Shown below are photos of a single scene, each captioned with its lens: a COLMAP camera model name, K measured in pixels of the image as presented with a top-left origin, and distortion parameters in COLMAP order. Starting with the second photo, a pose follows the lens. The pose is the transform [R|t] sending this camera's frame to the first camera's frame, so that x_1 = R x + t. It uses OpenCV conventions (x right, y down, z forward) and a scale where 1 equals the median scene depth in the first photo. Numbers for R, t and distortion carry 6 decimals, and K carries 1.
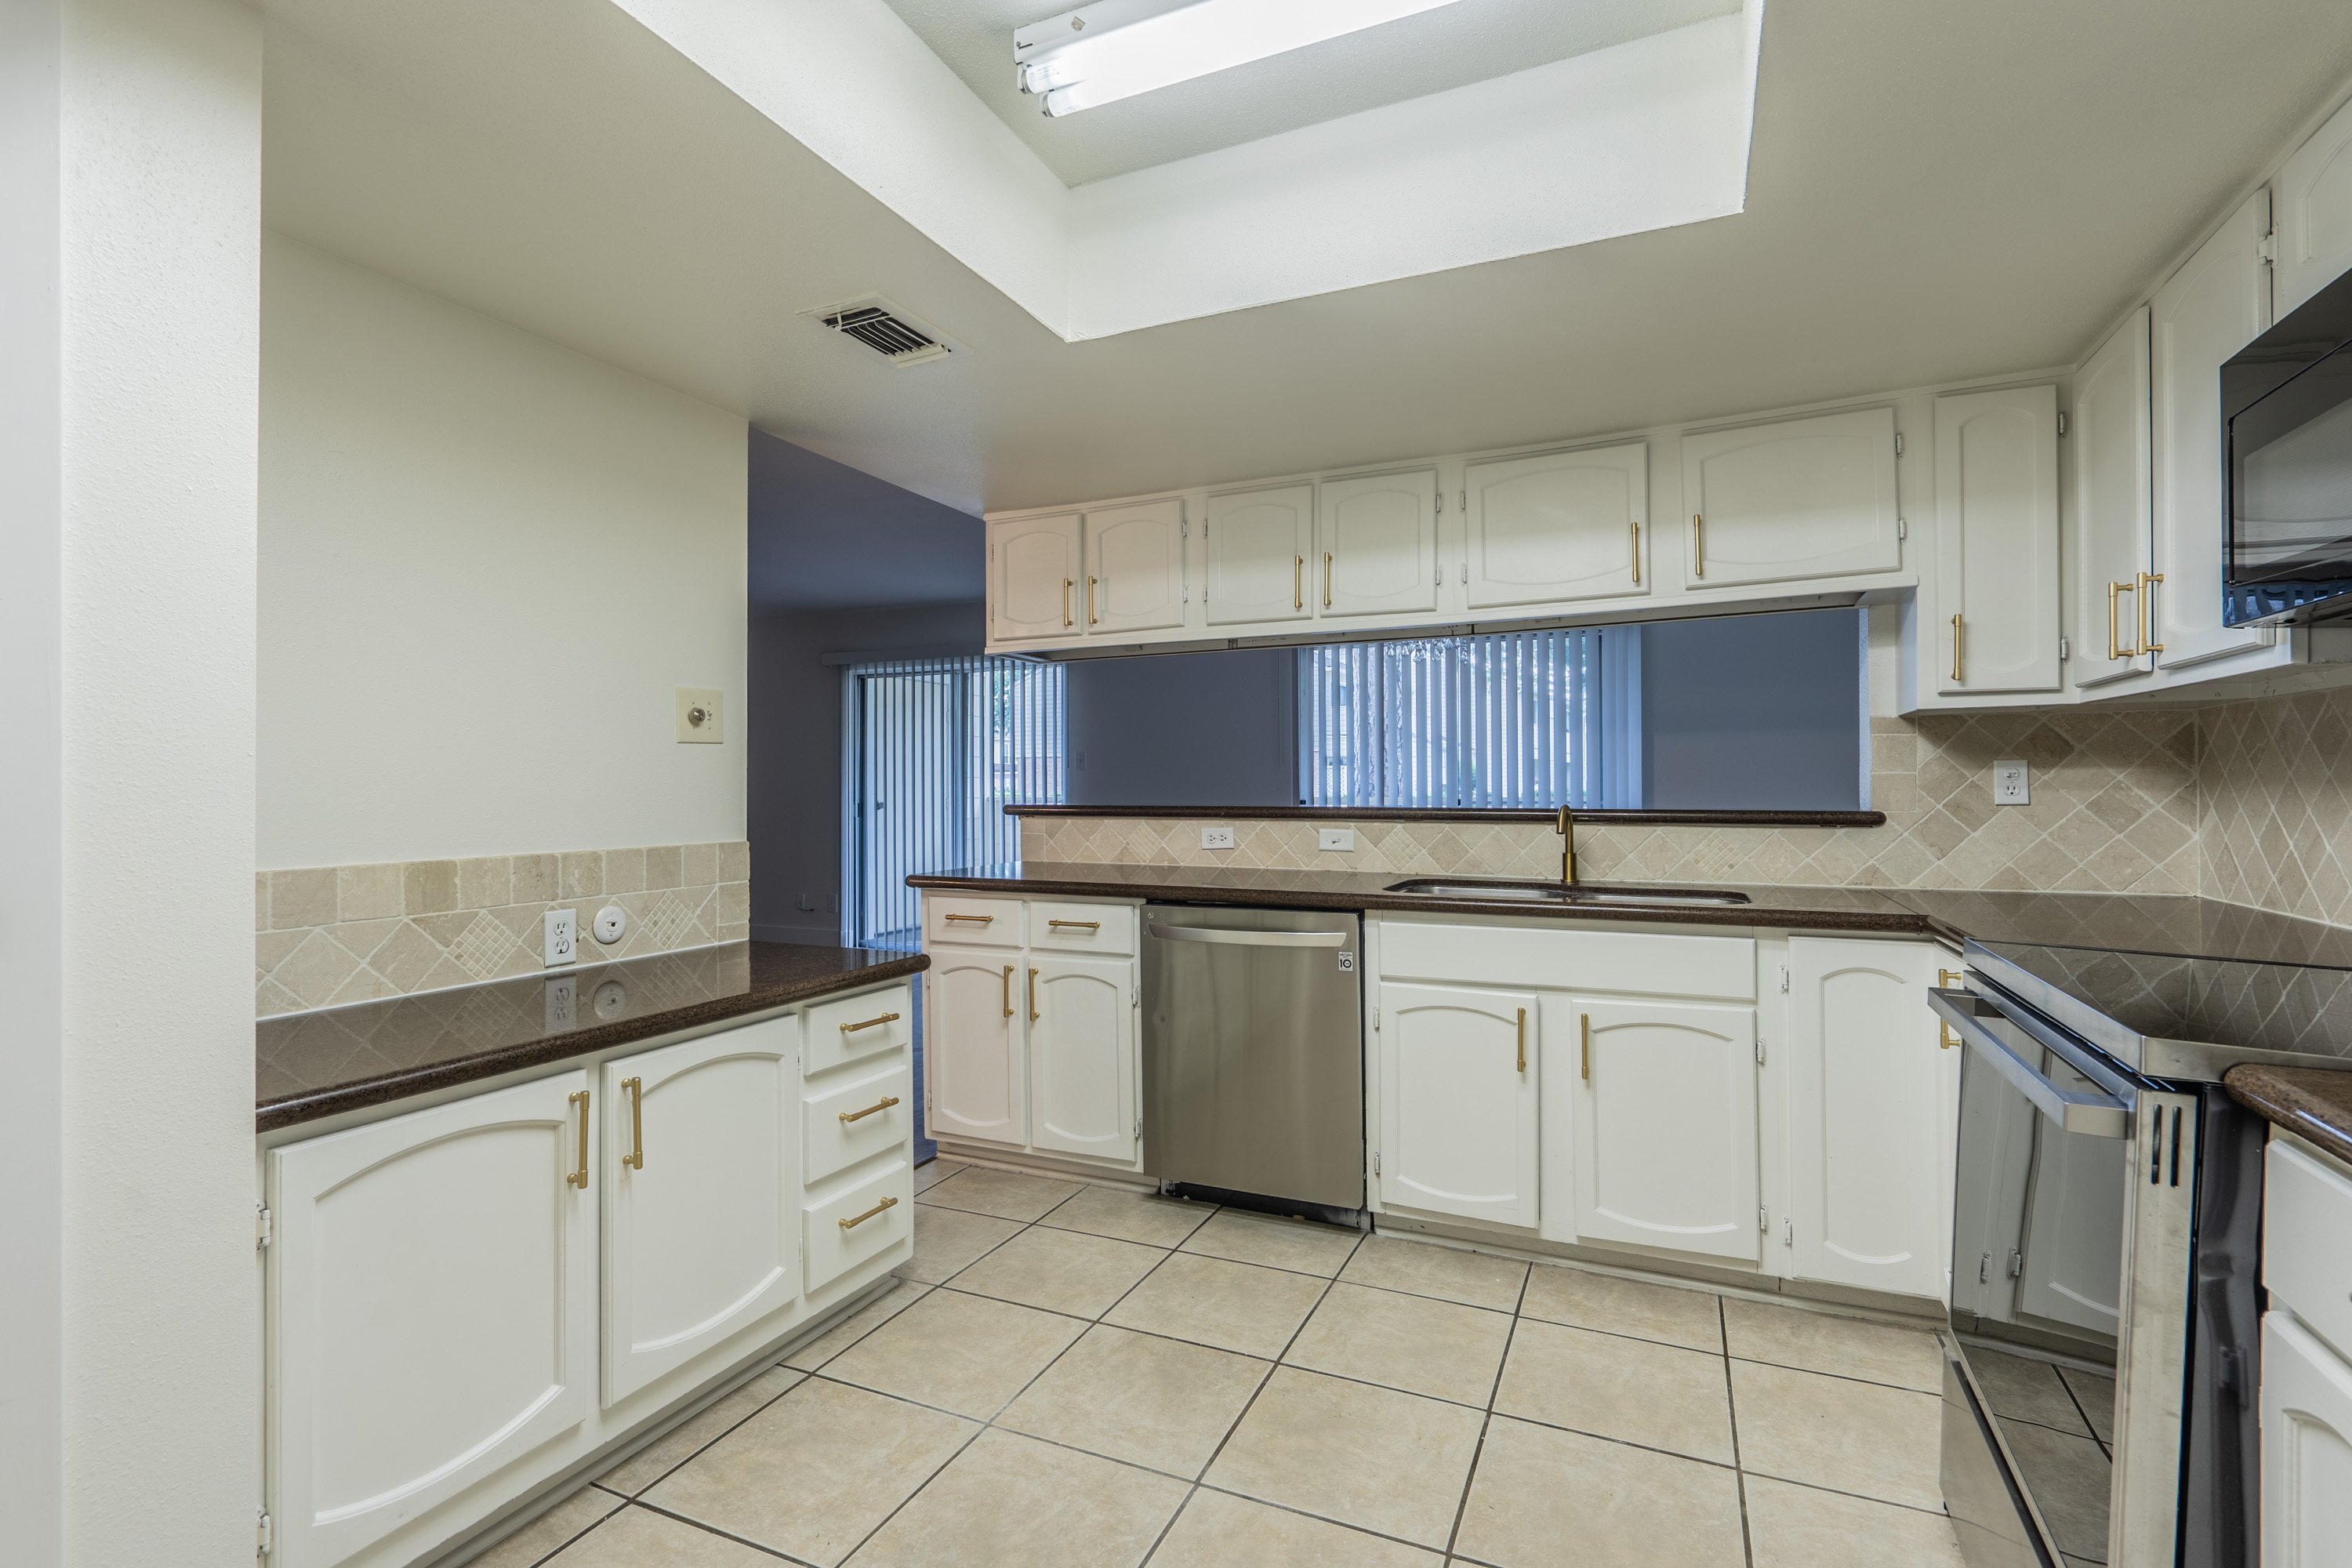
lens RADIAL K [[1080.6, 0, 1175.3], [0, 1080.6, 798.7], [0, 0, 1]] dist [-0.008309, 0.000400]
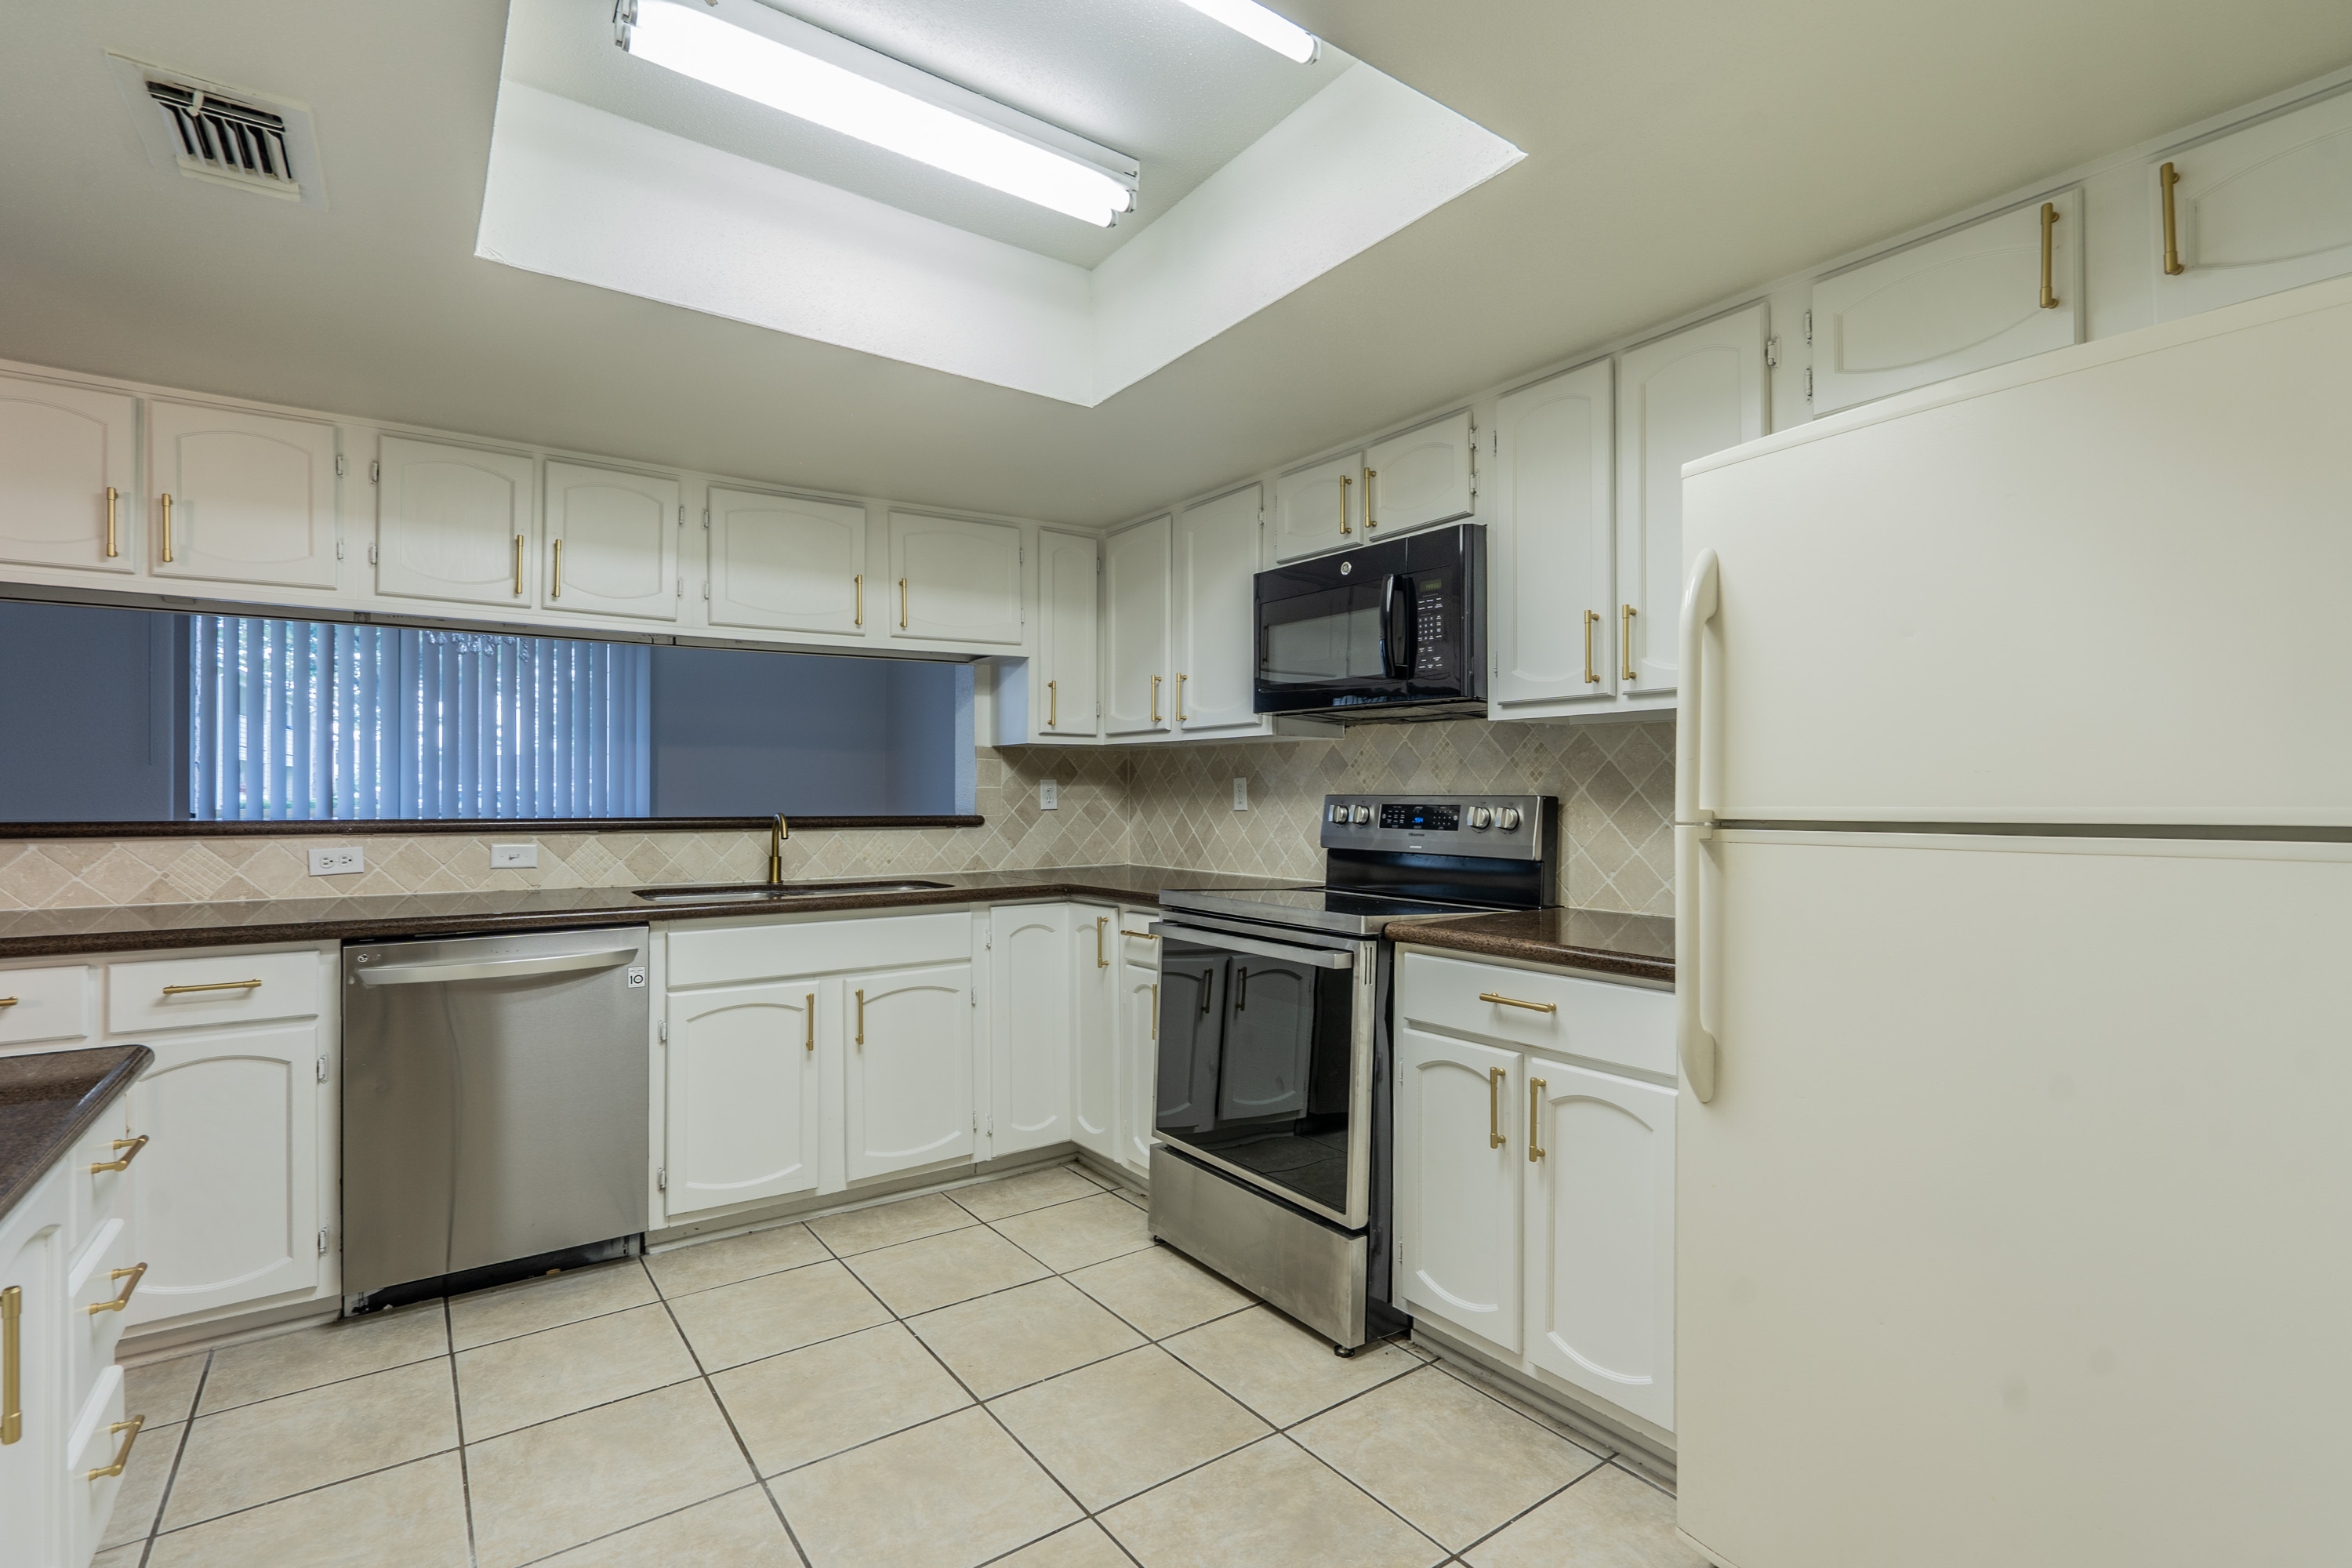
lens RADIAL K [[1092.7, 0, 1178.9], [0, 1092.7, 814.1], [0, 0, 1]] dist [-0.000057, 0.000415]
pose [[0.495831, -0.010804, 0.868352, -0.464258], [0.006667, 0.999941, 0.008634, -0.000247], [-0.868393, 0.001508, 0.495874, 0.099742]]
